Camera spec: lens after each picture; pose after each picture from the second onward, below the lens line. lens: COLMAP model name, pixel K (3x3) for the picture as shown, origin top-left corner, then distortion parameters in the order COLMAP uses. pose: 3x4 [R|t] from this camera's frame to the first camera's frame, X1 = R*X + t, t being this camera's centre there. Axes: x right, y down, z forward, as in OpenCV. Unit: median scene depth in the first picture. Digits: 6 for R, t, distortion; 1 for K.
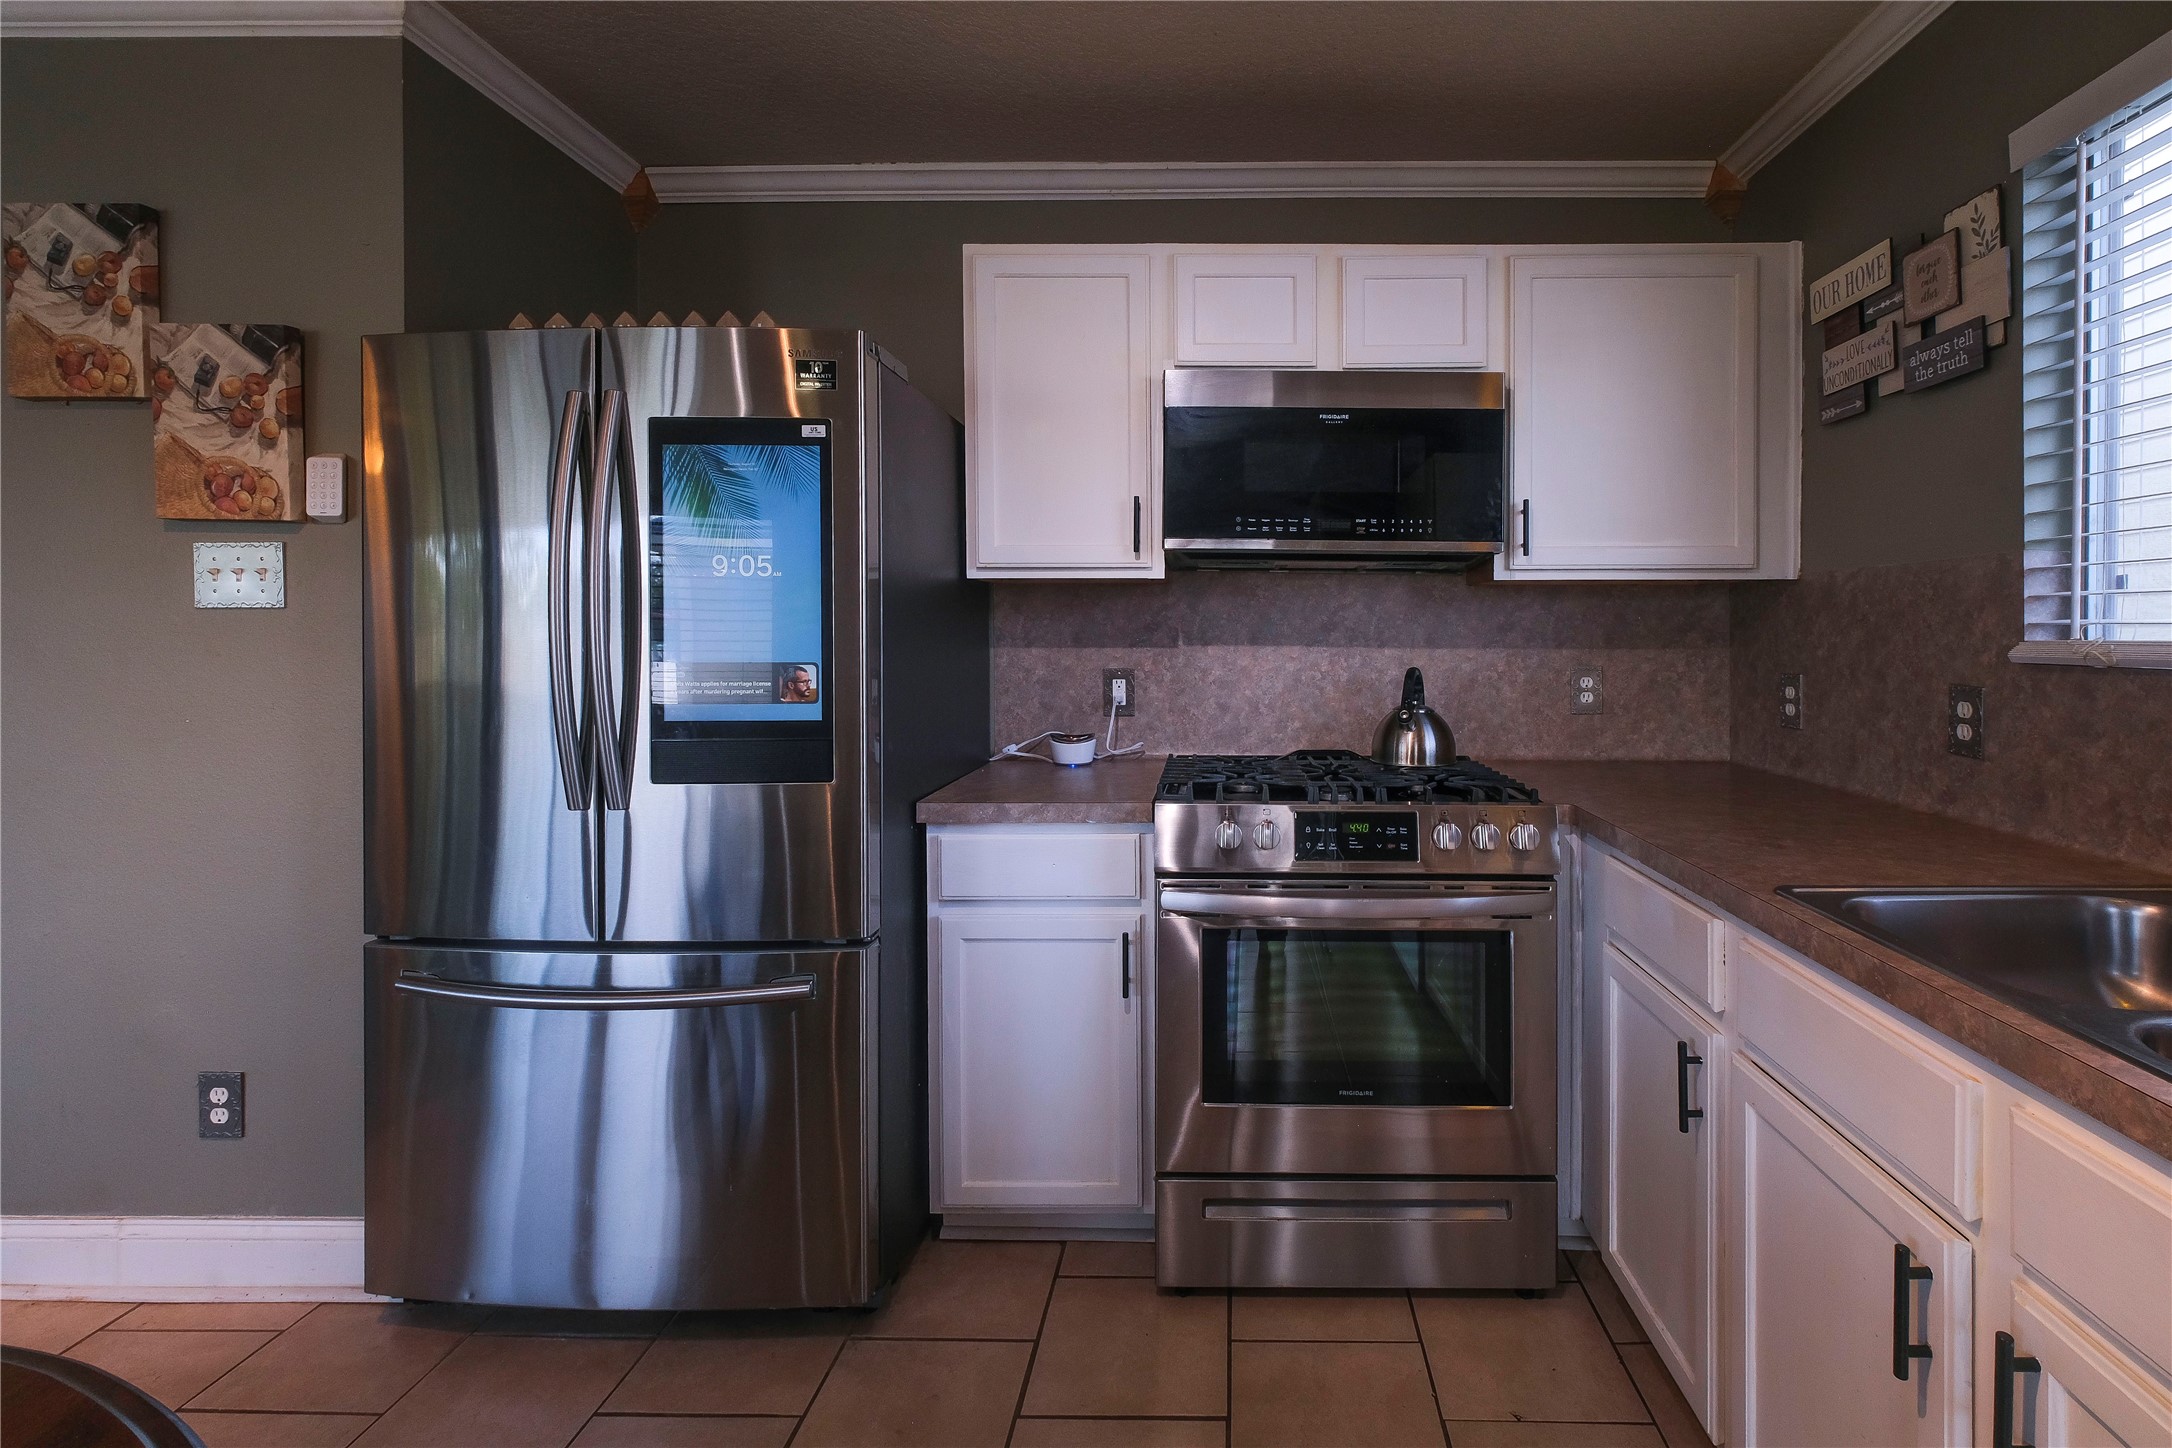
lens RADIAL K [[988.6, 0, 1227.4], [0, 988.6, 640.4], [0, 0, 1]] dist [0.000066, 0.000983]
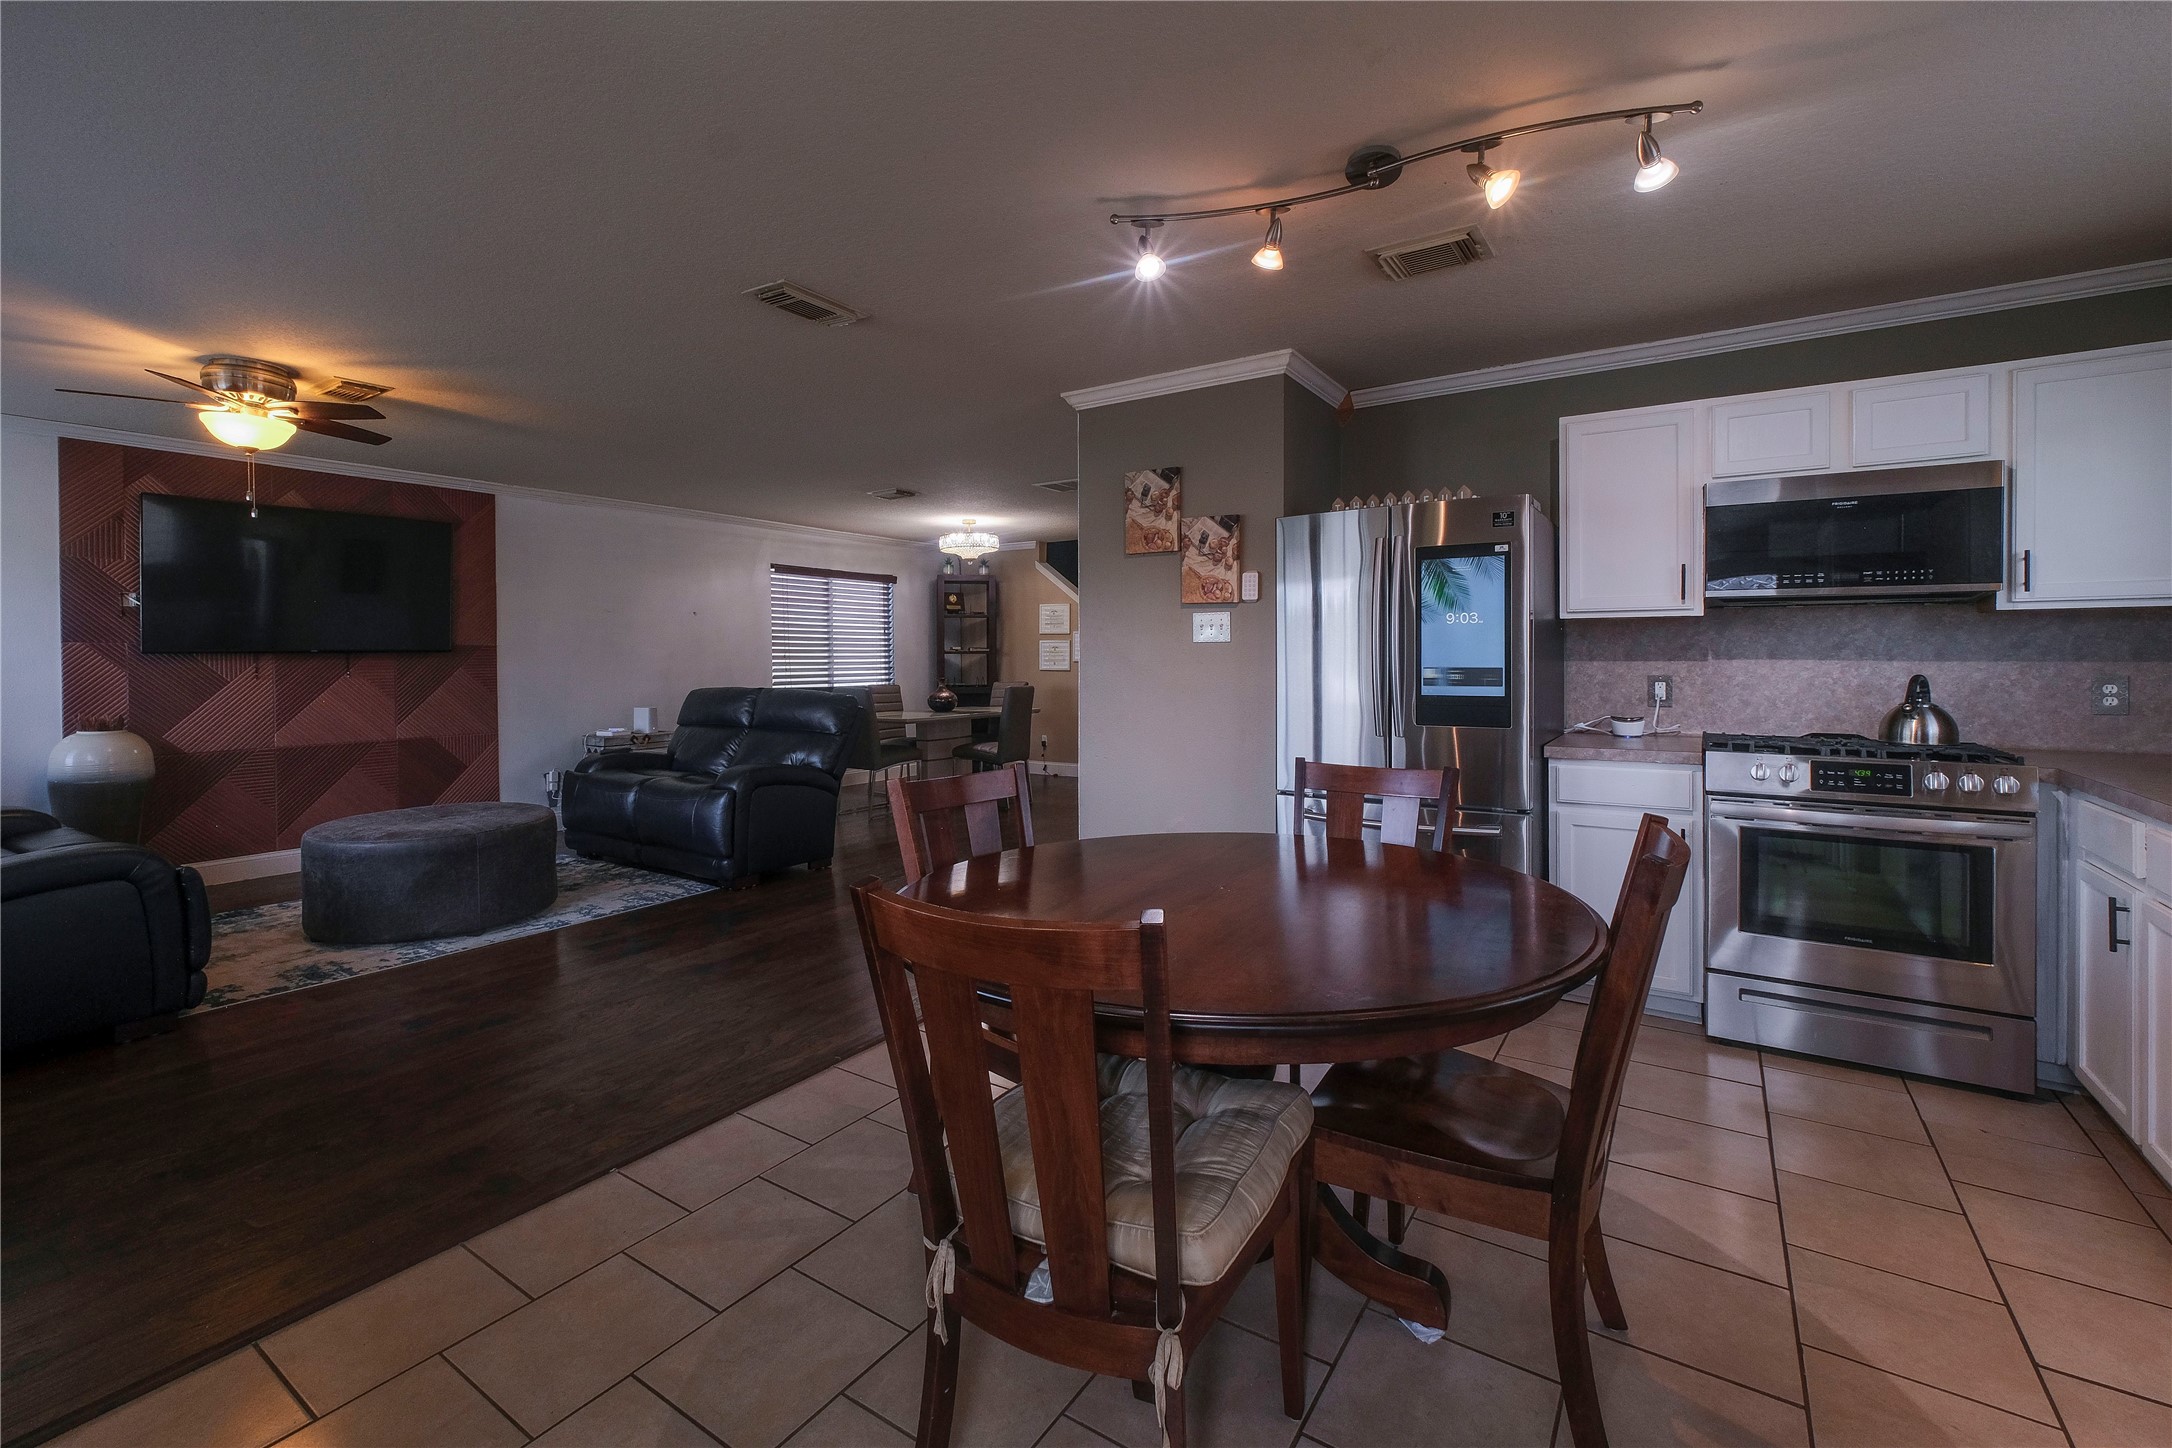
lens RADIAL K [[942.9, 0, 1077.0], [0, 942.9, 670.0], [0, 0, 1]] dist [0.001870, -0.000065]
pose [[0.834176, 0.004022, -0.551483, -0.077903], [-0.000008, 0.999973, 0.007280, 0.013947], [0.551498, -0.006068, 0.834154, -0.901733]]
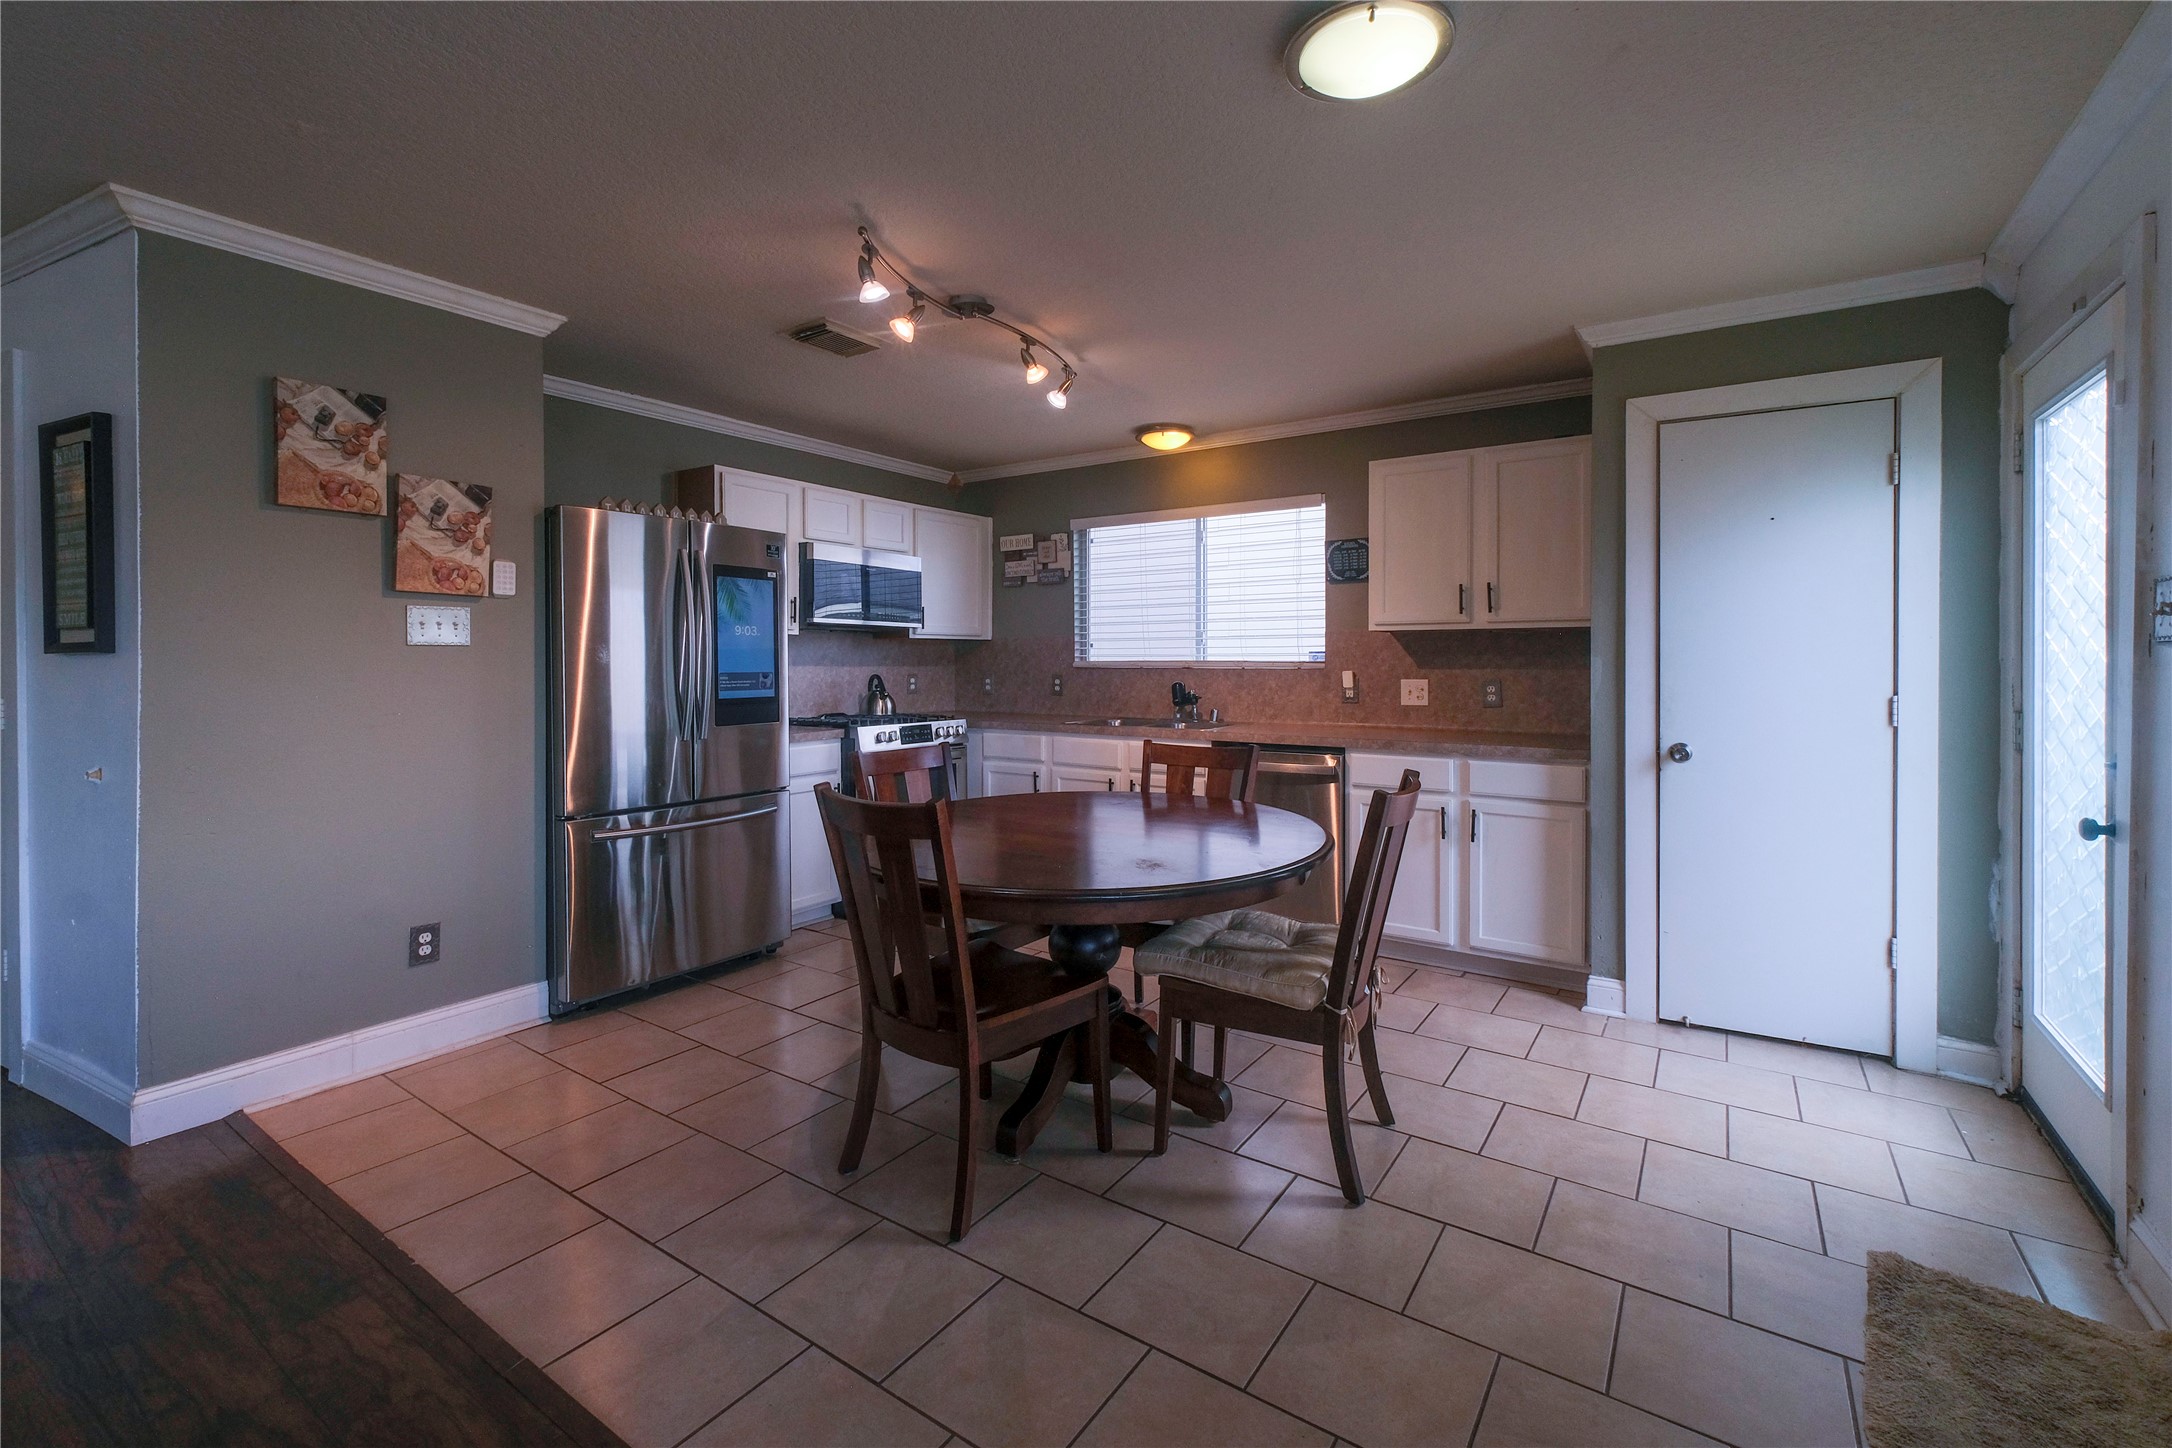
lens RADIAL K [[928.7, 0, 1085.9], [0, 928.7, 663.4], [0, 0, 1]] dist [0.000083, -0.000058]
pose [[0.561939, -0.004786, 0.827165, -1.624978], [0.008962, 0.999960, -0.000303, 0.008294], [-0.827130, 0.007583, 0.561959, -0.772237]]
